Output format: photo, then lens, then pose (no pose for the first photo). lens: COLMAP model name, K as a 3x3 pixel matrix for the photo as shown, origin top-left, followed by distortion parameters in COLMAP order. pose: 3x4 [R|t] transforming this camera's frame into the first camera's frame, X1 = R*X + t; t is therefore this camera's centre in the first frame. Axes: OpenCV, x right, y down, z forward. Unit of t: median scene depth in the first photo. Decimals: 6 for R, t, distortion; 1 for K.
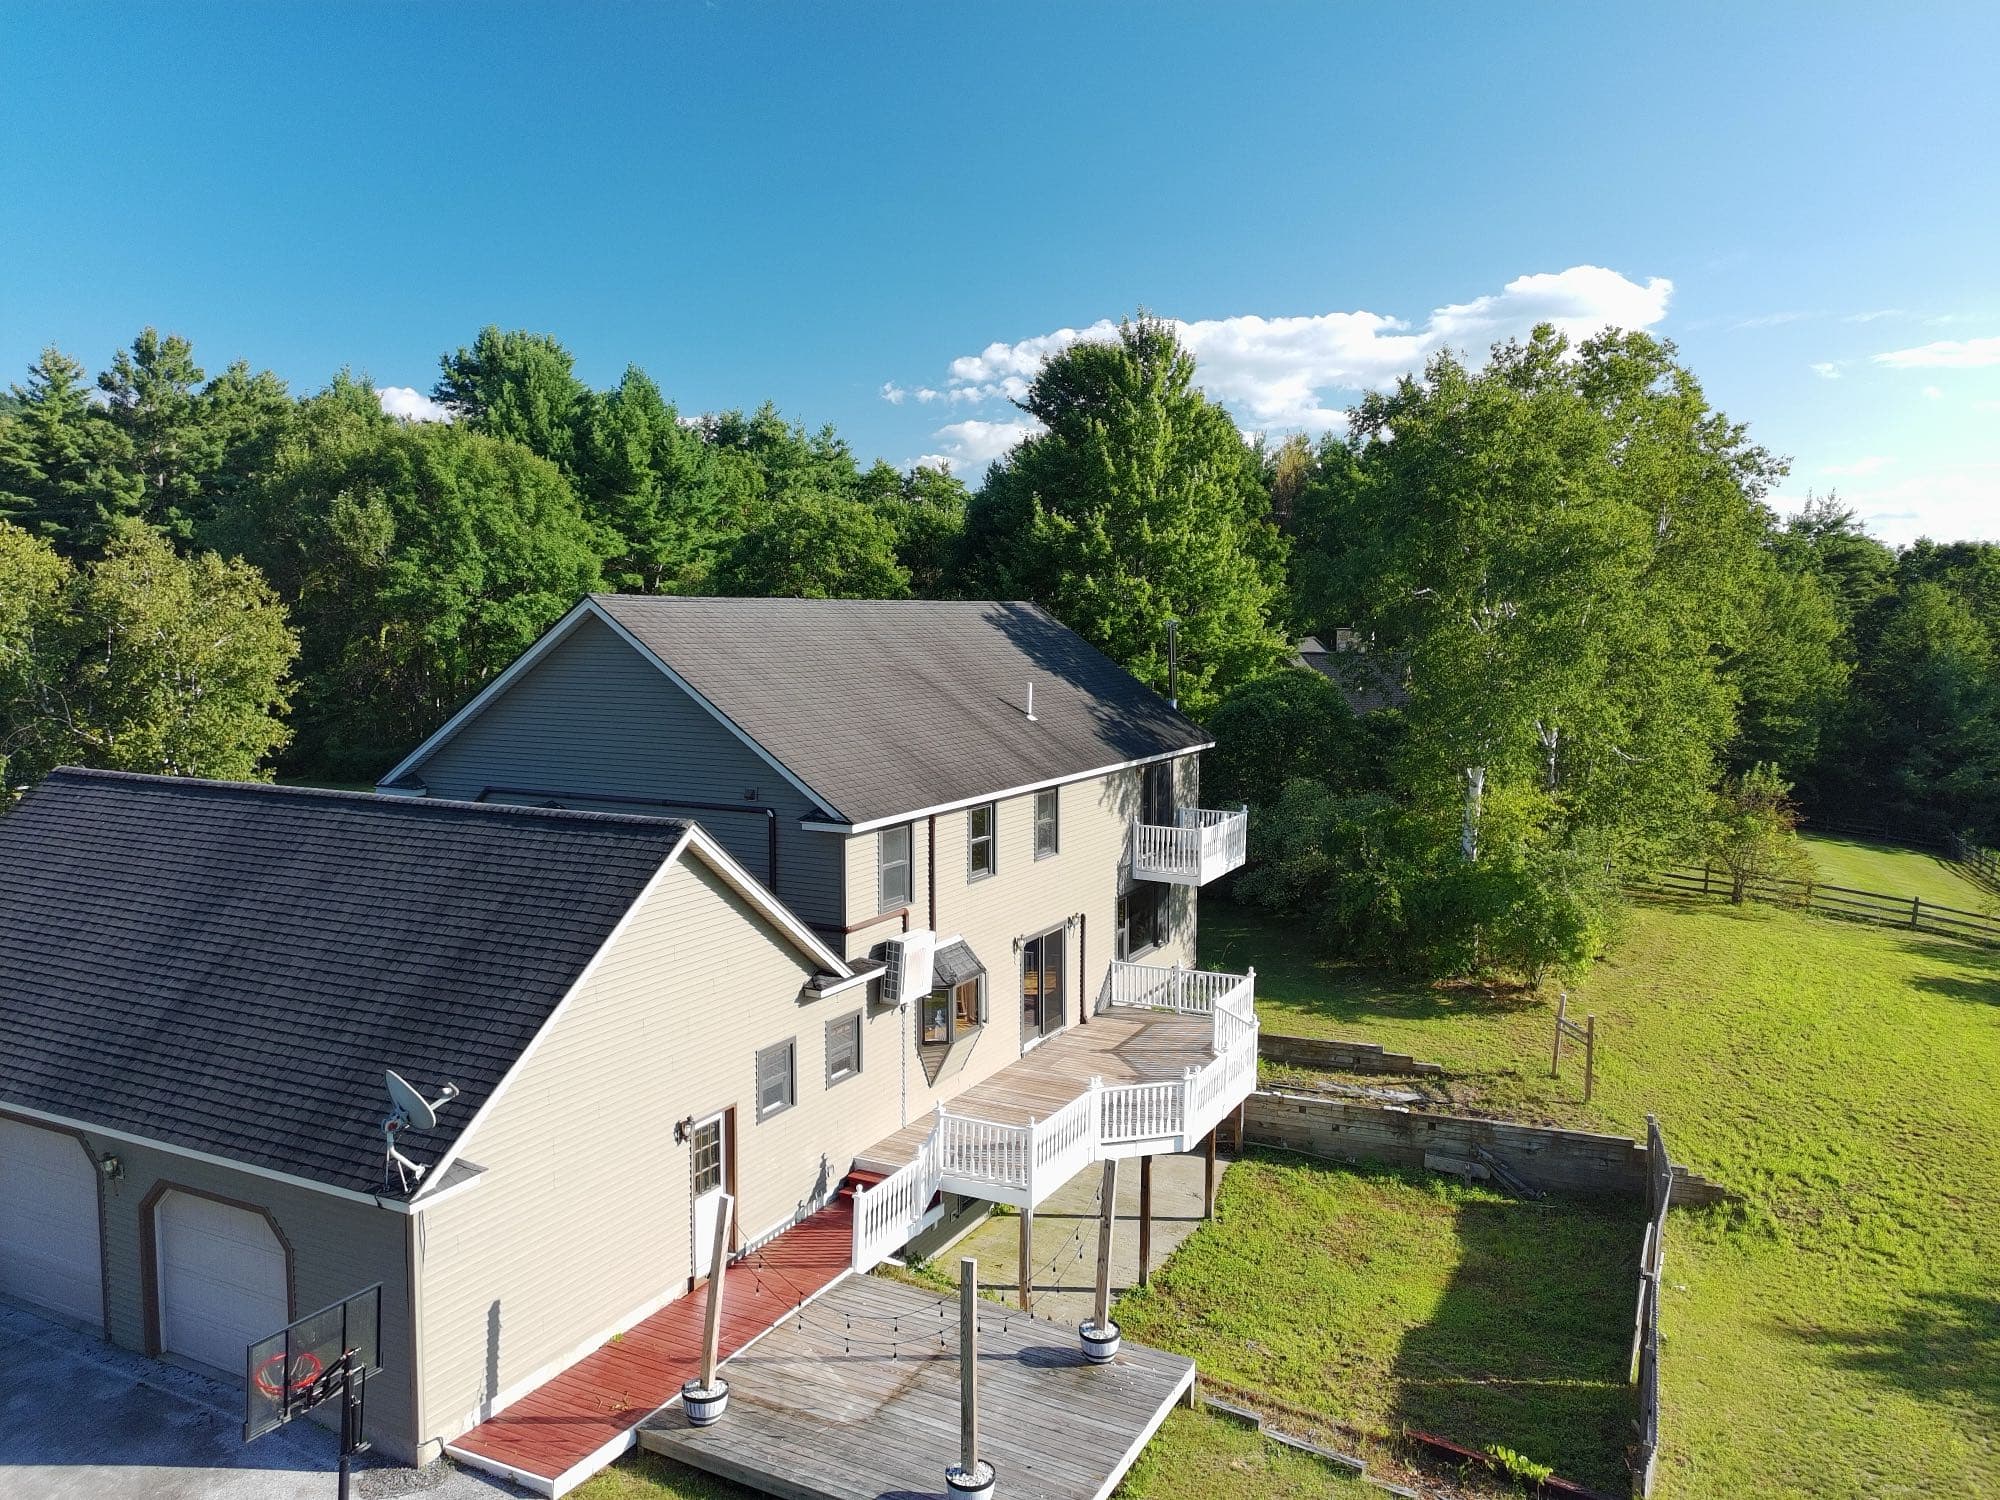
lens RADIAL K [[1470.7, 0, 1003.8], [0, 1470.7, 751.5], [0, 0, 1]] dist [0.079816, -0.084549]
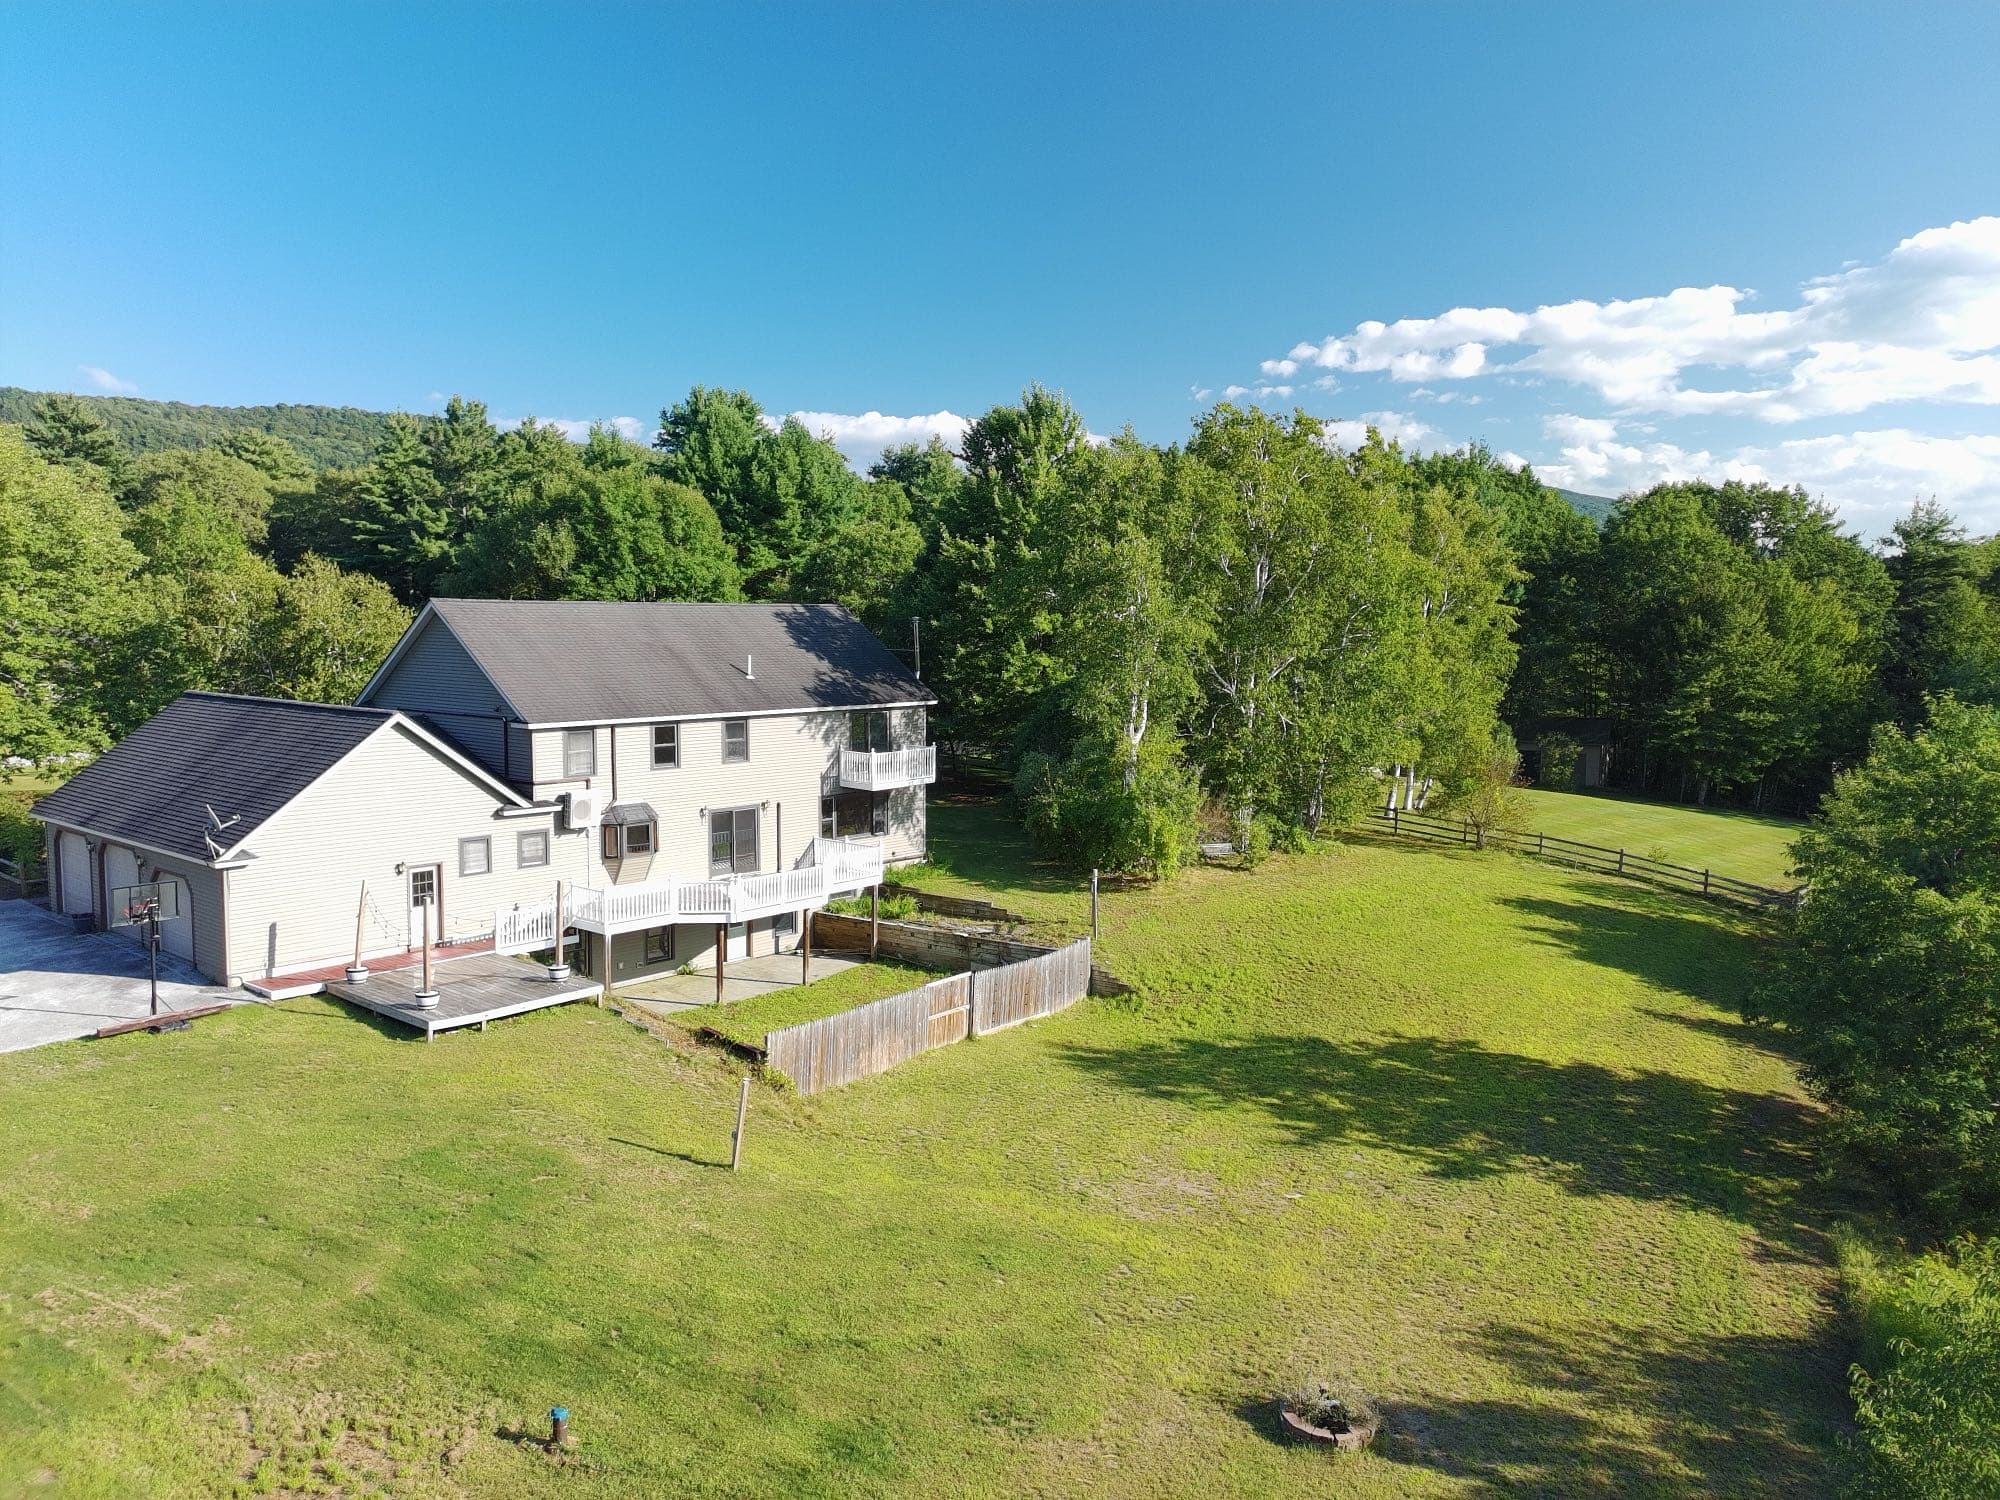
lens RADIAL K [[1472.1, 0, 1004.0], [0, 1472.1, 749.6], [0, 0, 1]] dist [0.072116, -0.070291]
pose [[0.971751, 0.024065, -0.234780, 0.283855], [-0.025080, 0.999685, -0.001340, 0.021713], [0.234673, 0.007190, 0.972048, -0.205264]]
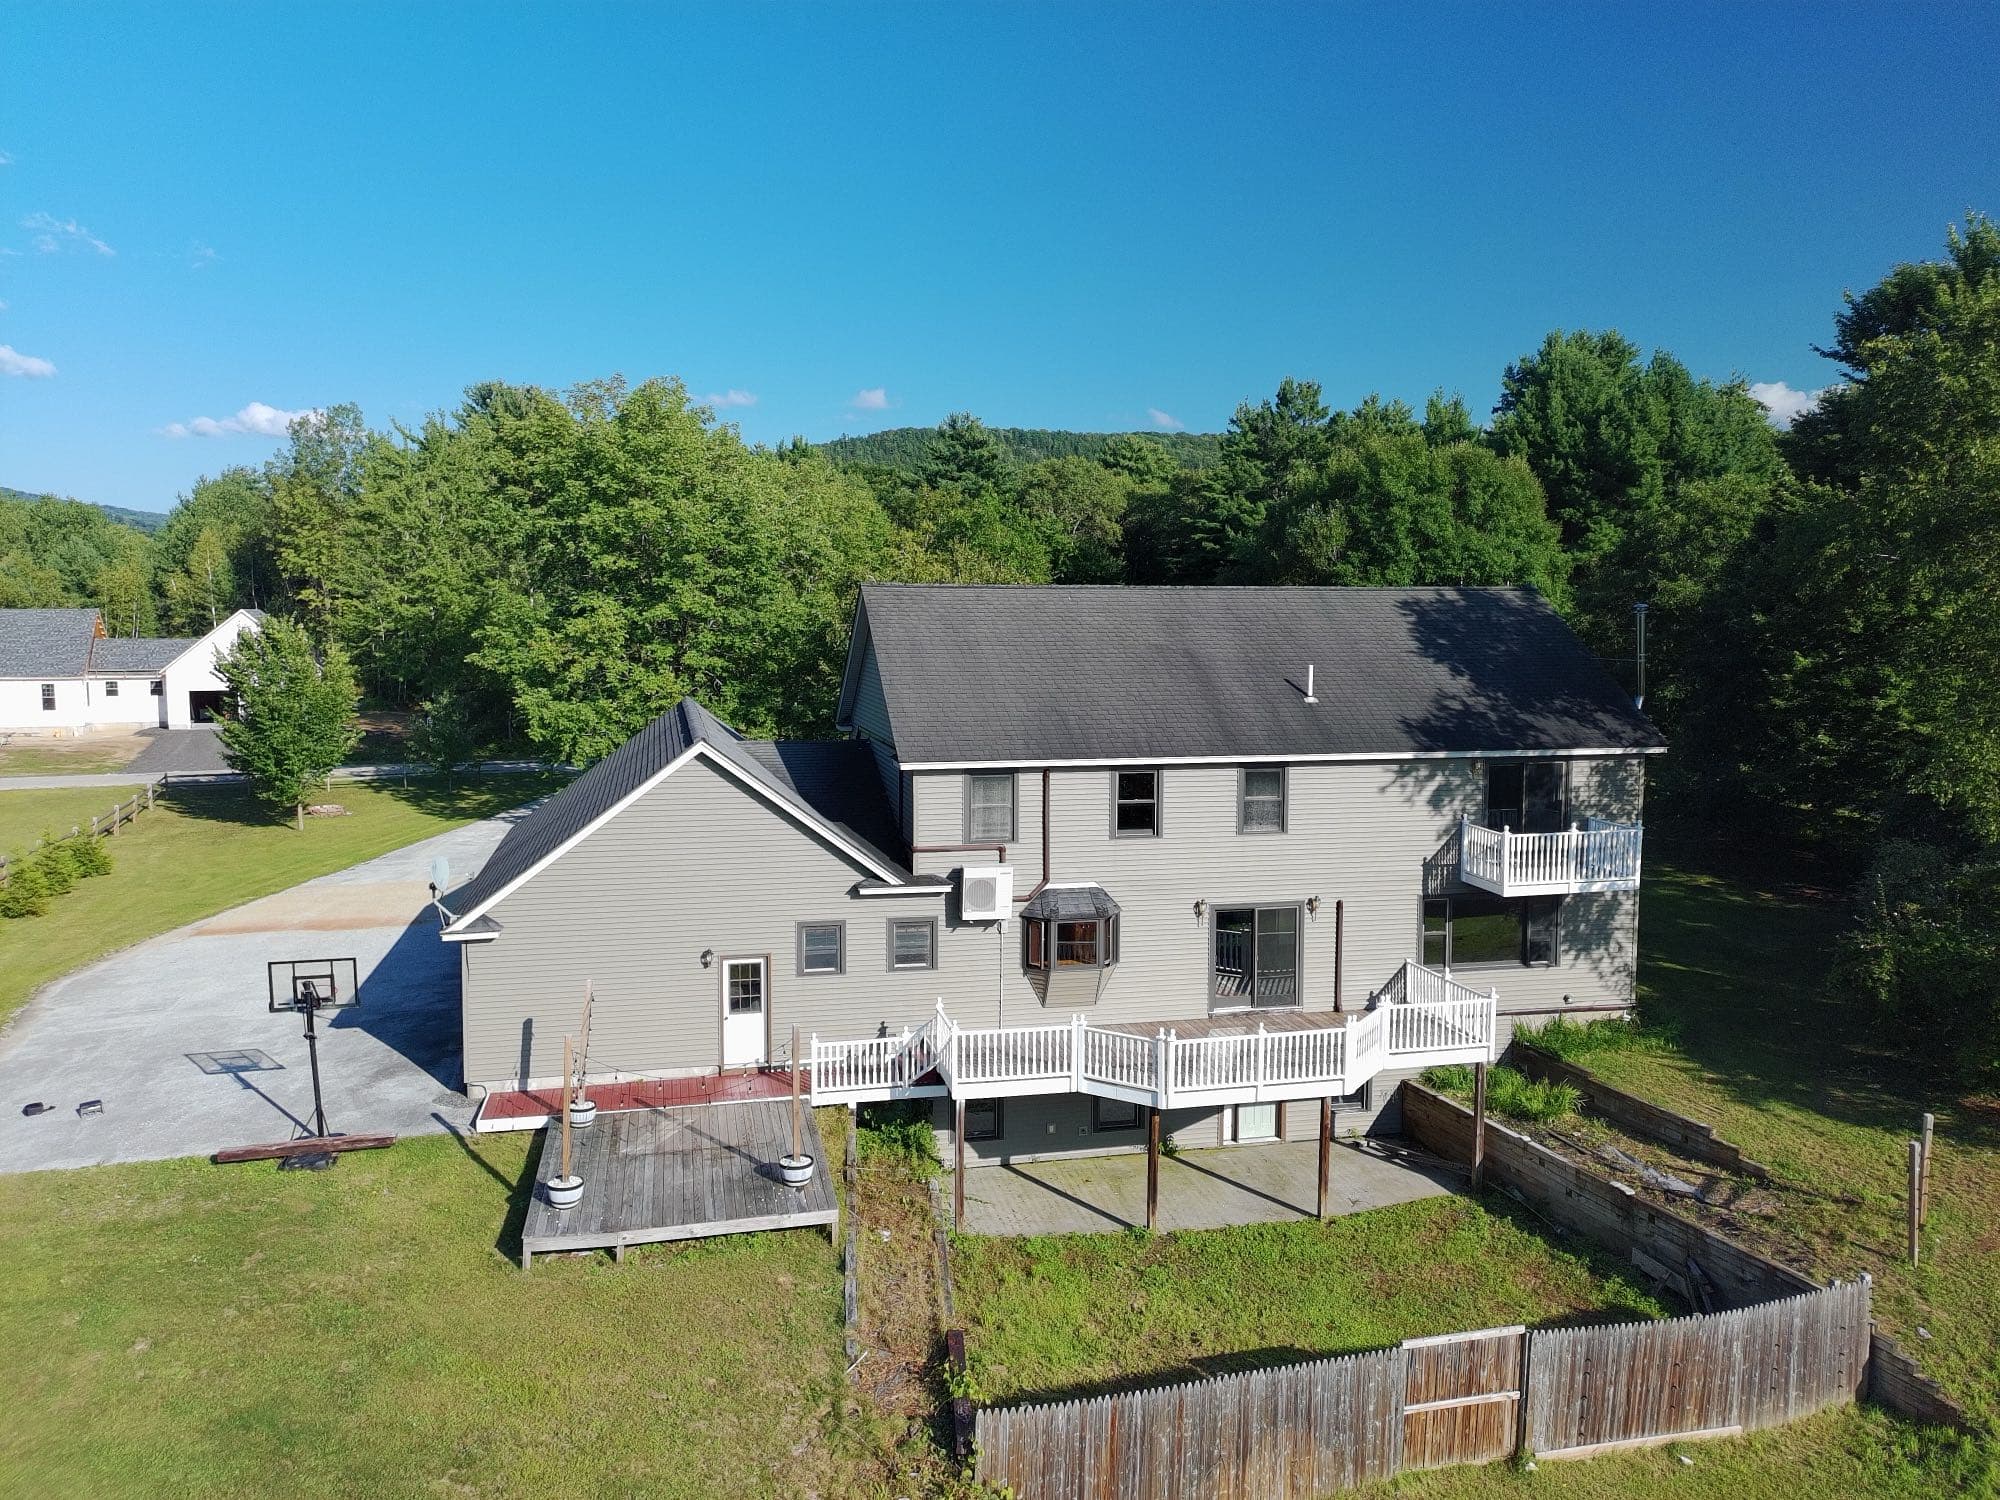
lens RADIAL K [[1472.1, 0, 1004.0], [0, 1472.1, 749.6], [0, 0, 1]] dist [0.072116, -0.070291]
pose [[0.650942, 0.069097, -0.755977, 0.280569], [-0.073175, 0.996923, 0.028111, -0.000857], [0.755593, 0.037020, 0.653995, 0.077873]]
